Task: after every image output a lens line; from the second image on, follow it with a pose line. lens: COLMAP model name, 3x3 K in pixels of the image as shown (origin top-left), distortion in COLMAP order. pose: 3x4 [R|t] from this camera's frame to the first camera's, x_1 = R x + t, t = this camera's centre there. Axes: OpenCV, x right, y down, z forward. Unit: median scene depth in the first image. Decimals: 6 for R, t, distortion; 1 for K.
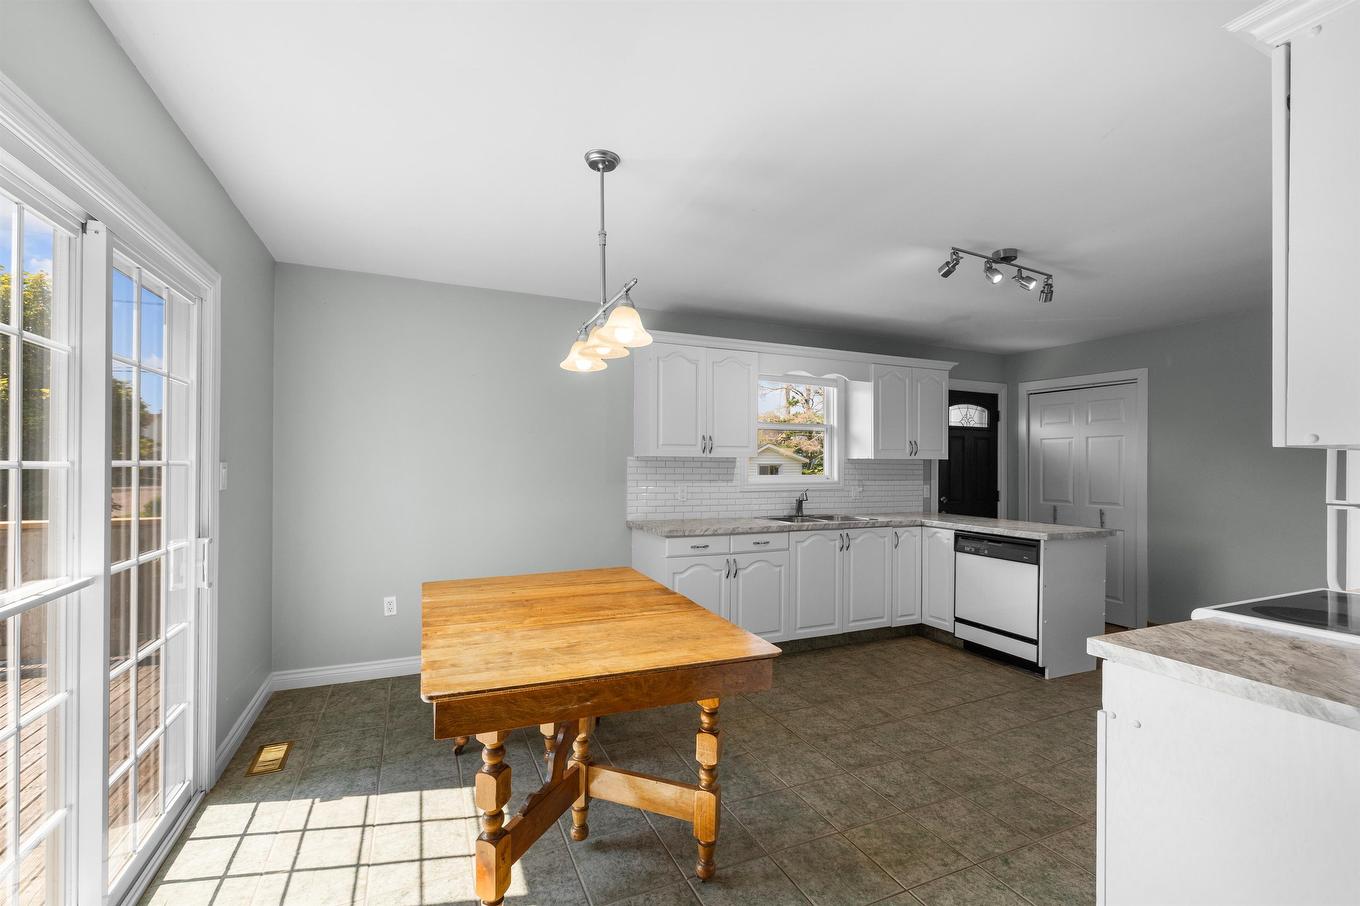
lens RADIAL K [[572.4, 0, 670.5], [0, 572.4, 463.5], [0, 0, 1]] dist [0.000861, 0.000058]
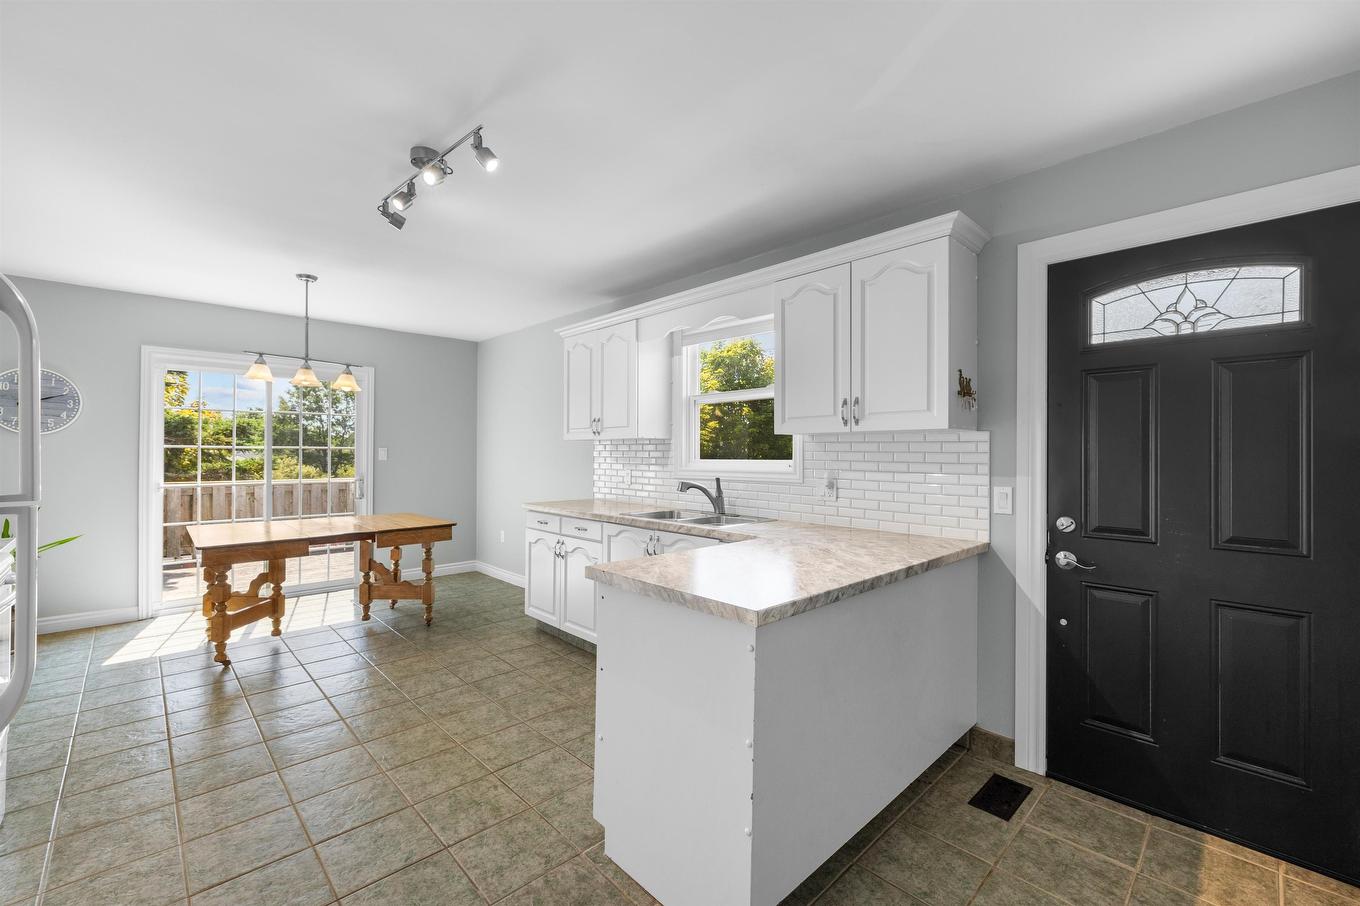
lens RADIAL K [[567.8, 0, 668.7], [0, 567.8, 451.1], [0, 0, 1]] dist [0.001508, 0.000371]
pose [[0.331312, -0.010115, -0.943467, 1.069860], [-0.000975, 0.999938, -0.011063, 0.020489], [0.943521, 0.004586, 0.331282, 0.814451]]
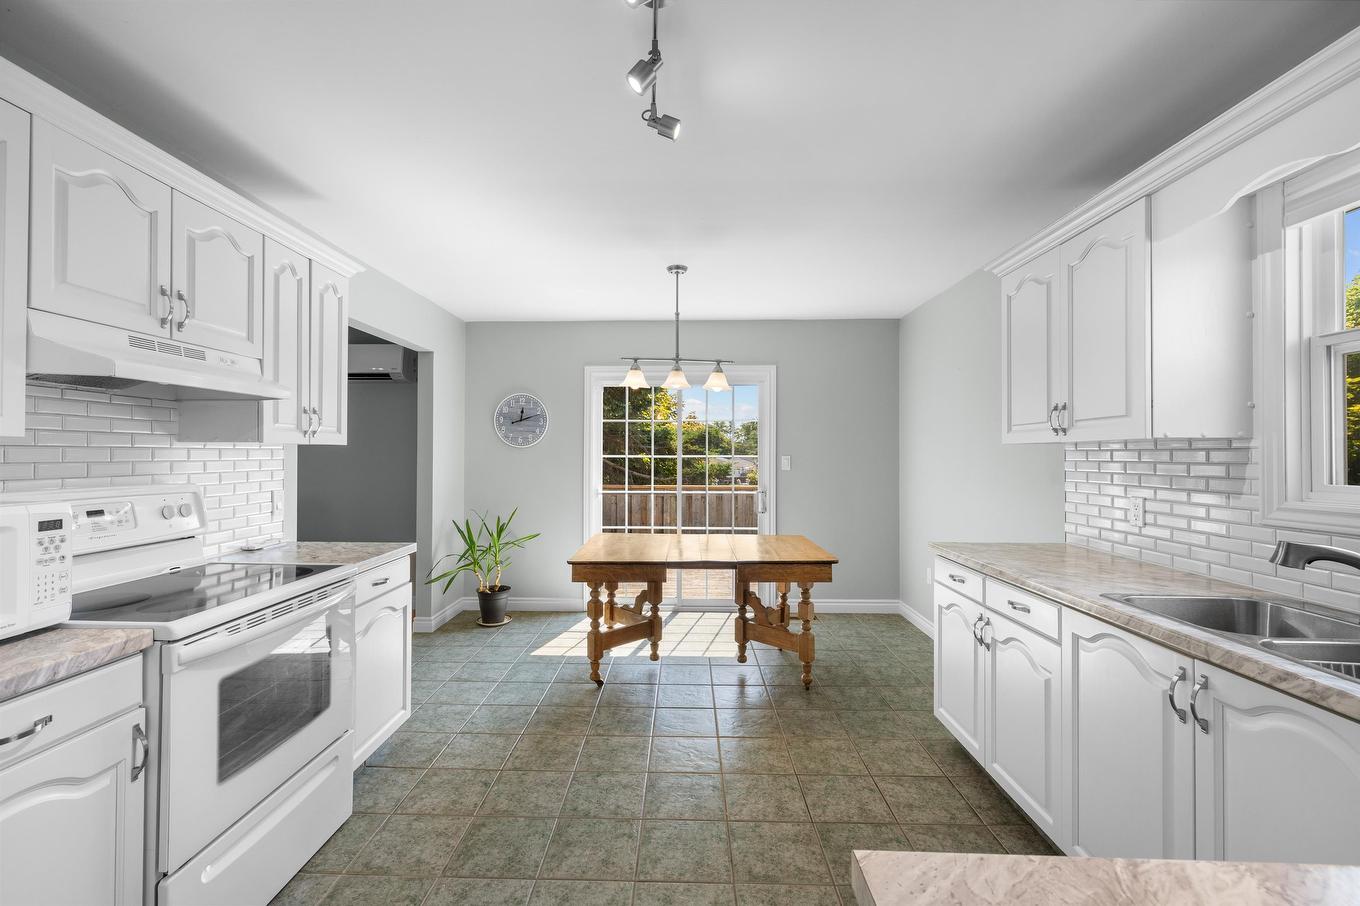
lens RADIAL K [[584.1, 0, 668.9], [0, 584.1, 451.7], [0, 0, 1]] dist [0.003837, 0.000518]
pose [[-0.433204, -0.014824, -0.901174, 0.759782], [-0.003287, 0.999884, -0.014868, 0.007900], [0.901290, -0.003478, -0.433202, 0.930664]]
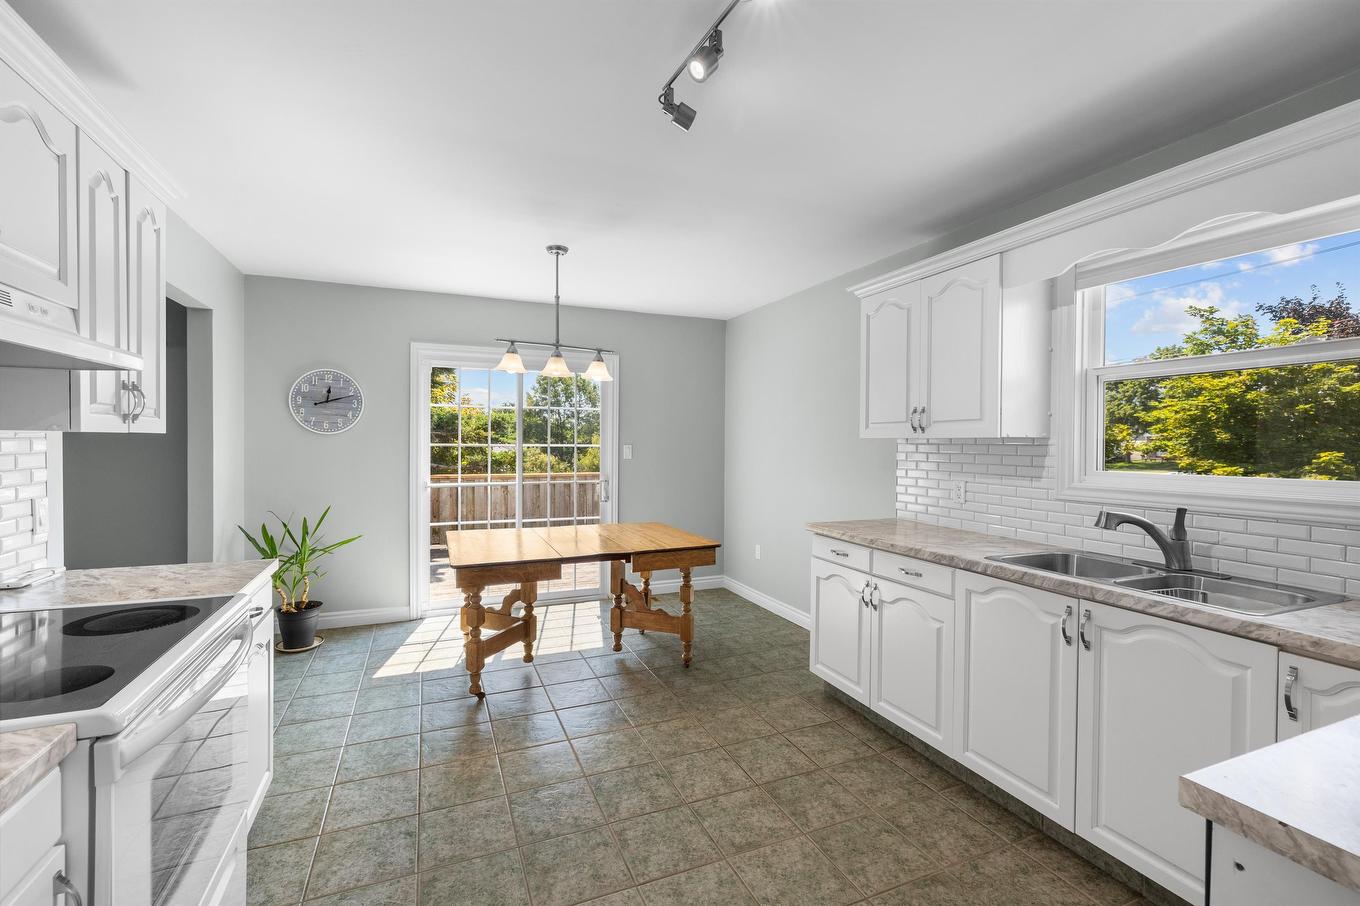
lens RADIAL K [[583.6, 0, 669.4], [0, 583.6, 449.8], [0, 0, 1]] dist [0.003229, 0.000224]
pose [[-0.023183, 0.005785, -0.999715, 0.799913], [-0.005149, 0.999969, 0.005906, 0.000204], [0.999718, 0.005285, -0.023152, 0.735986]]
